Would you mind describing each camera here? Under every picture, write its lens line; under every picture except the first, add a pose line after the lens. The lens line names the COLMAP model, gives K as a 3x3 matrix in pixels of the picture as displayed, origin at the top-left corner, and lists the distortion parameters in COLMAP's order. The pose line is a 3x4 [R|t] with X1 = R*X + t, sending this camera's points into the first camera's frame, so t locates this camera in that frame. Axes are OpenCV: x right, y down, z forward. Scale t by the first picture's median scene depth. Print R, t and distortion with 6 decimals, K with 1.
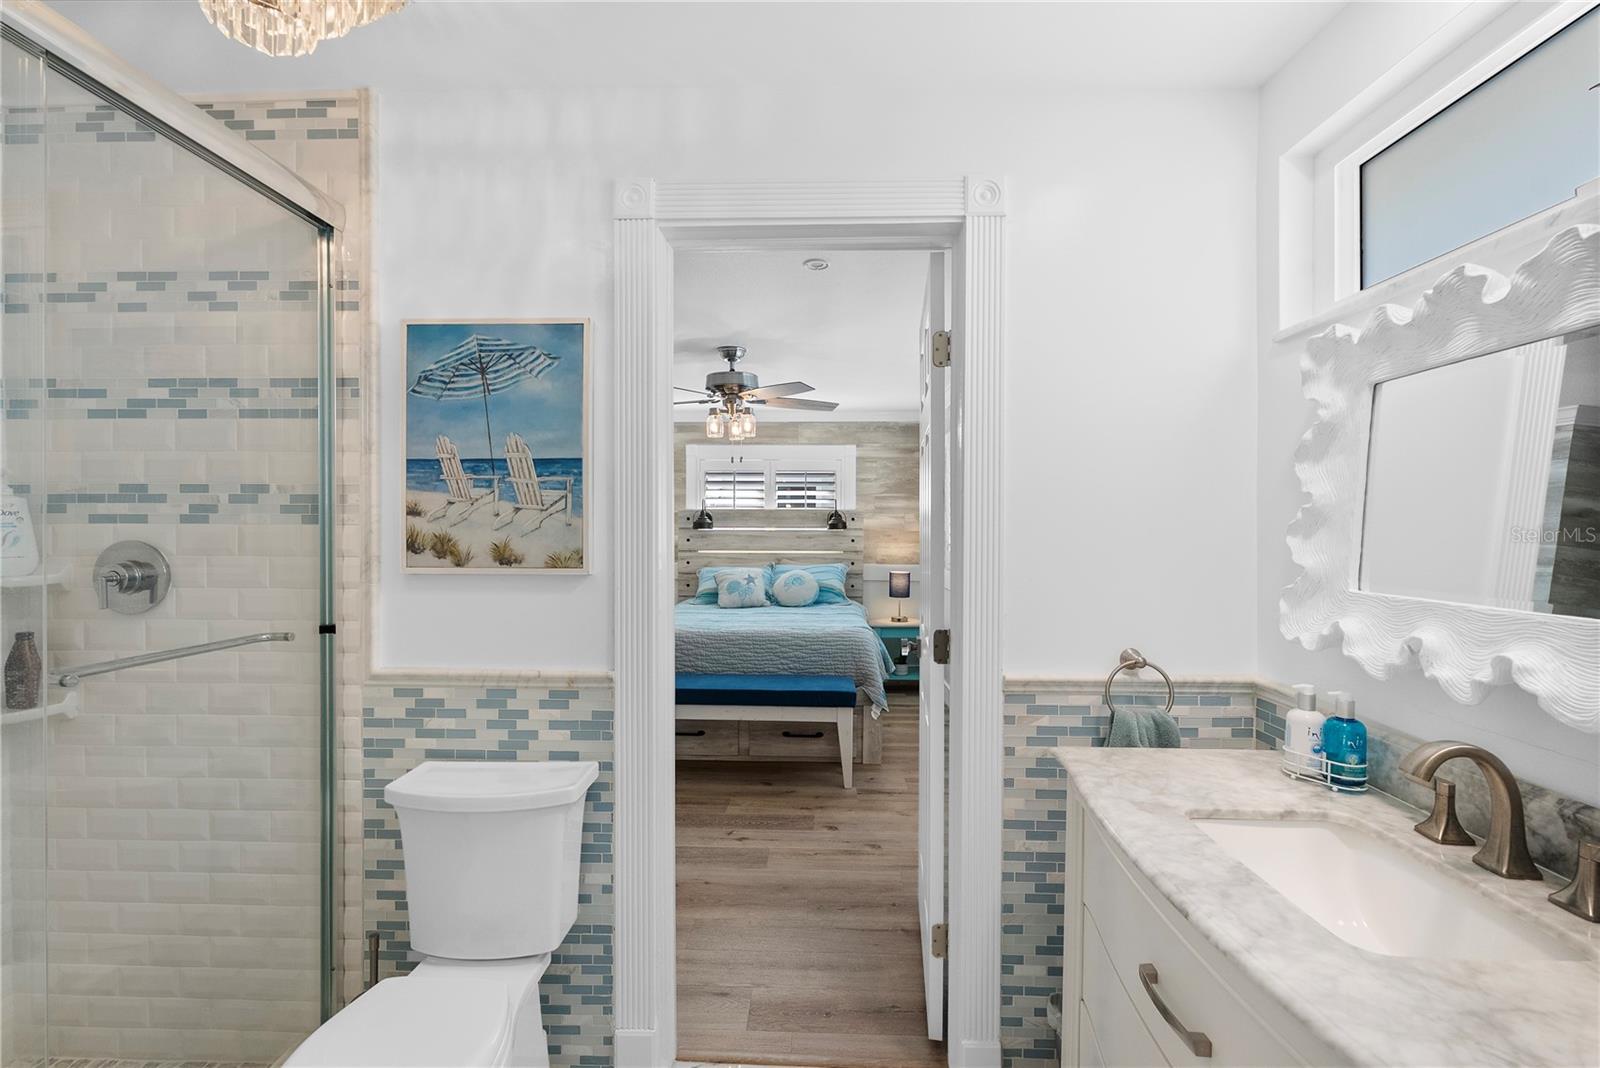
lens RADIAL K [[706.5, 0, 805.8], [0, 706.5, 534.7], [0, 0, 1]] dist [-0.006098, 0.000279]
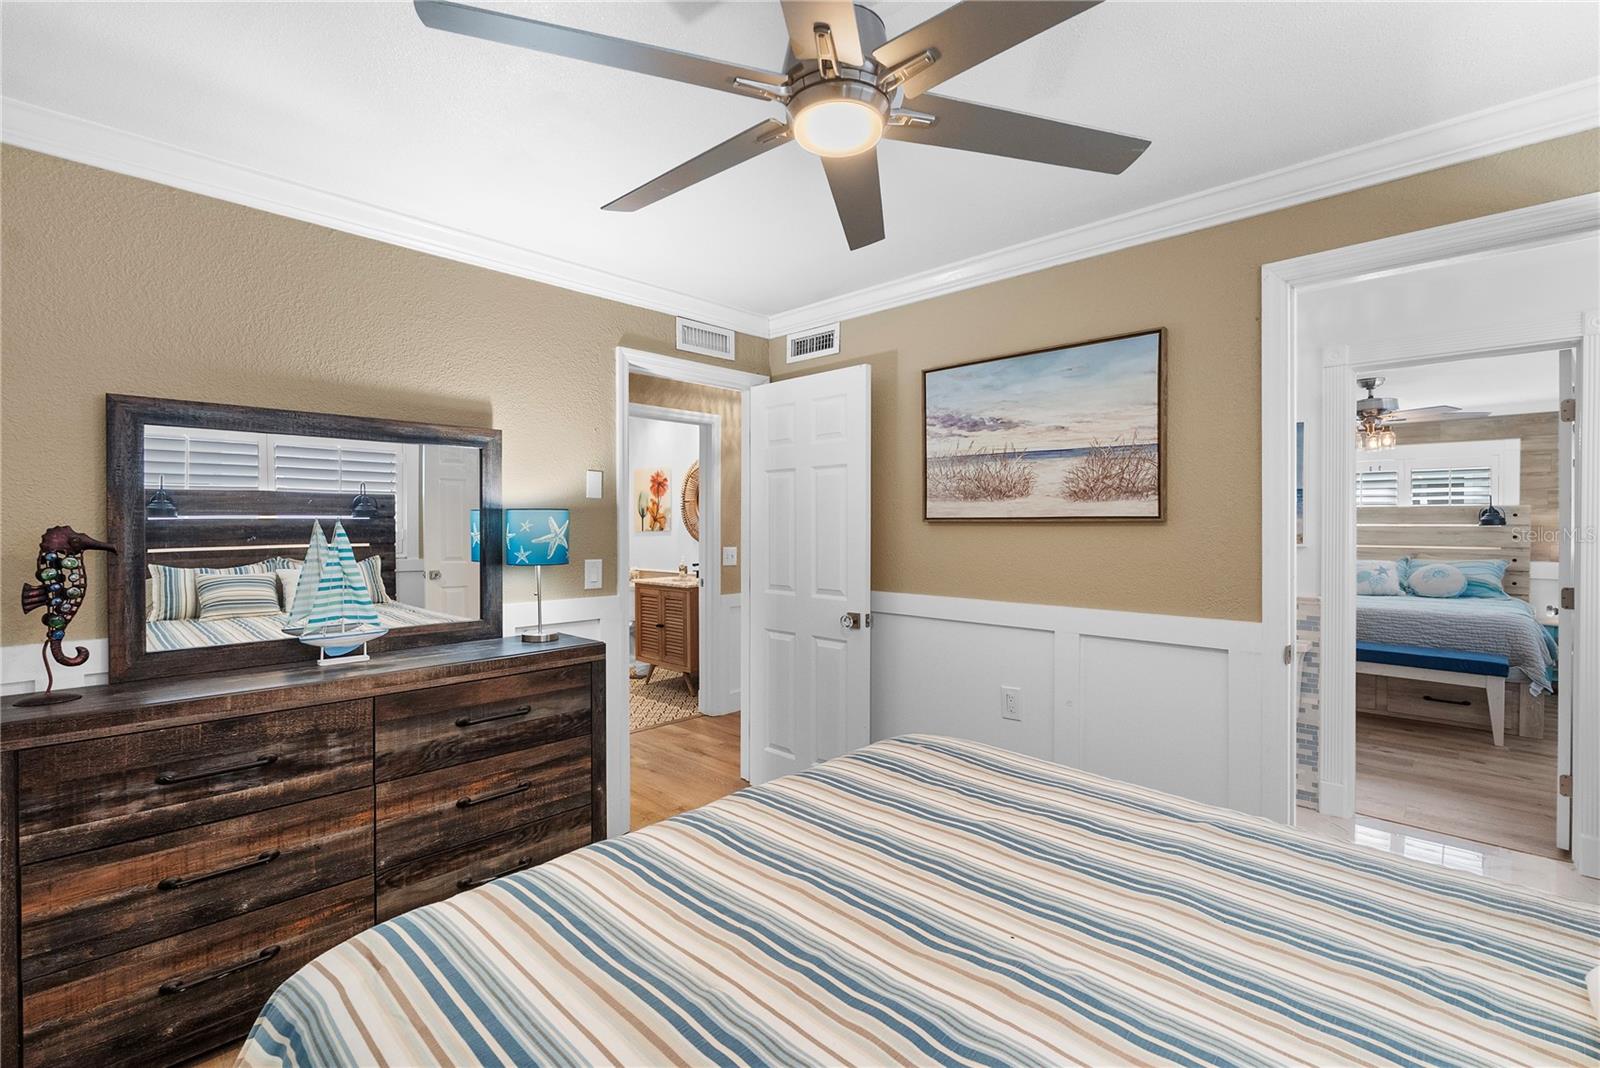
lens RADIAL K [[706.5, 0, 794.2], [0, 706.5, 530.1], [0, 0, 1]] dist [-0.006098, 0.000279]
pose [[0.732802, 0.003161, -0.680435, -0.005059], [-0.004704, 0.999989, -0.000421, 0.006437], [0.680426, 0.003509, 0.732809, -0.605078]]
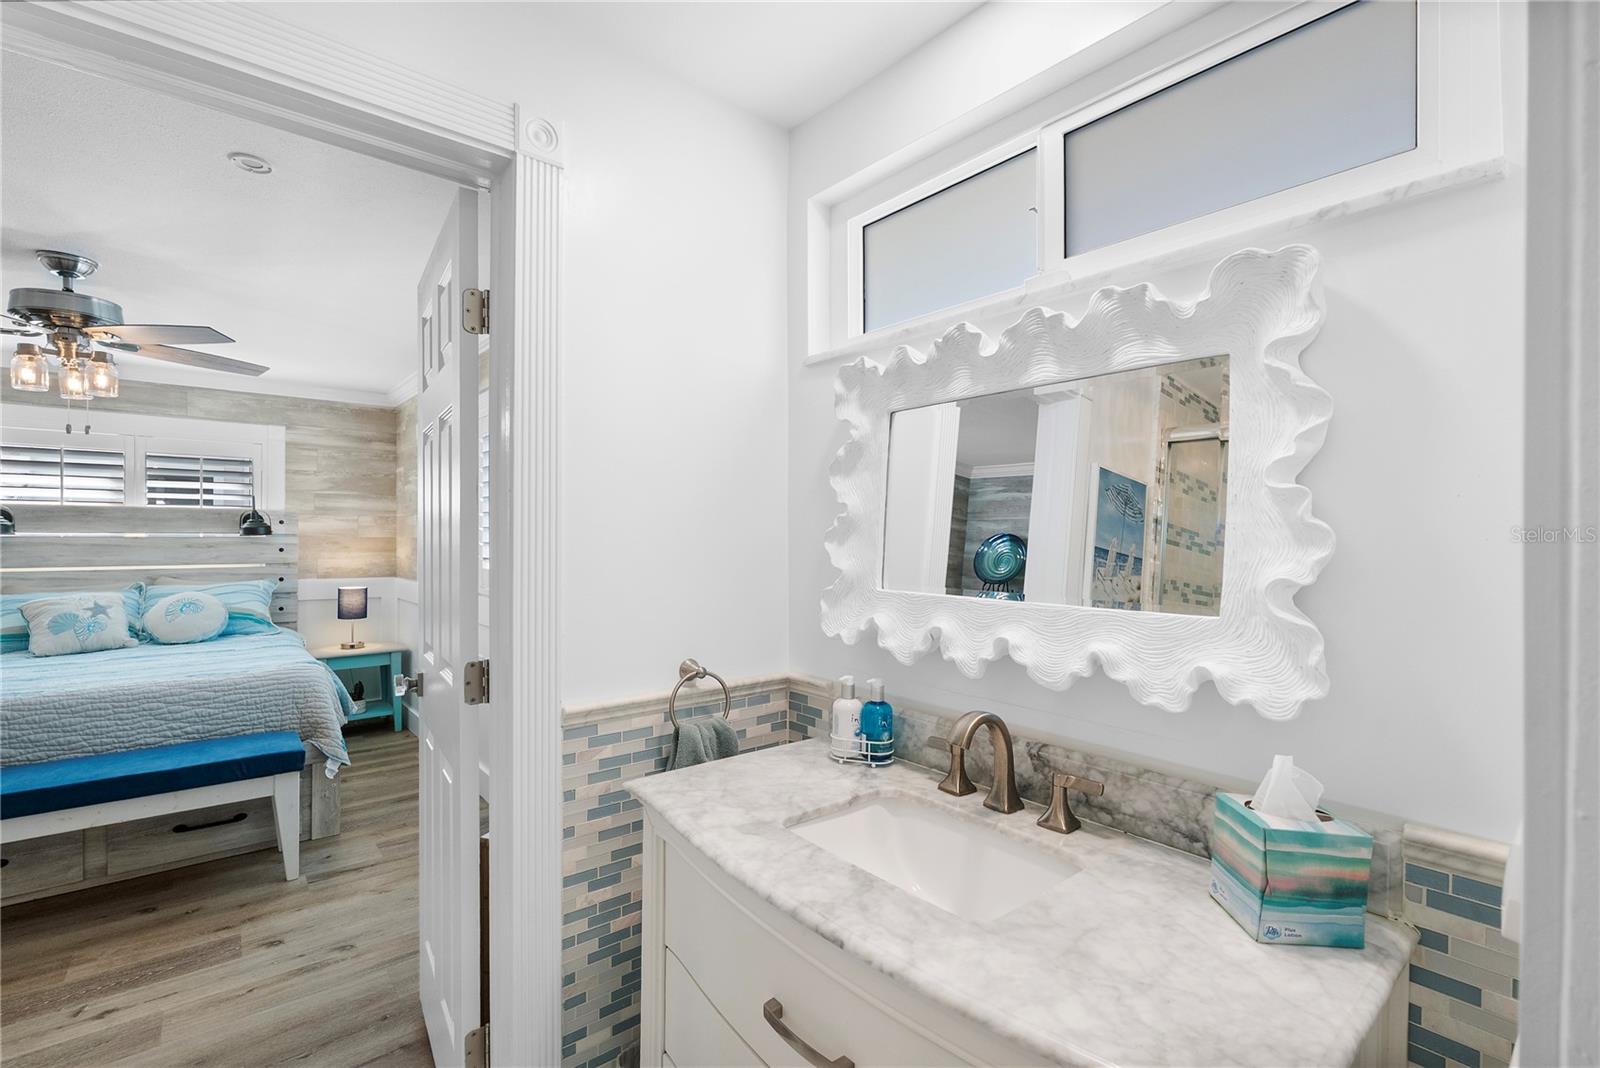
lens RADIAL K [[706.5, 0, 800.7], [0, 706.5, 538.2], [0, 0, 1]] dist [-0.006098, 0.000279]
pose [[0.748679, -0.003263, 0.662924, -0.028734], [0.005026, 0.999987, -0.000754, -0.001416], [-0.662913, 0.003896, 0.748686, 0.072949]]
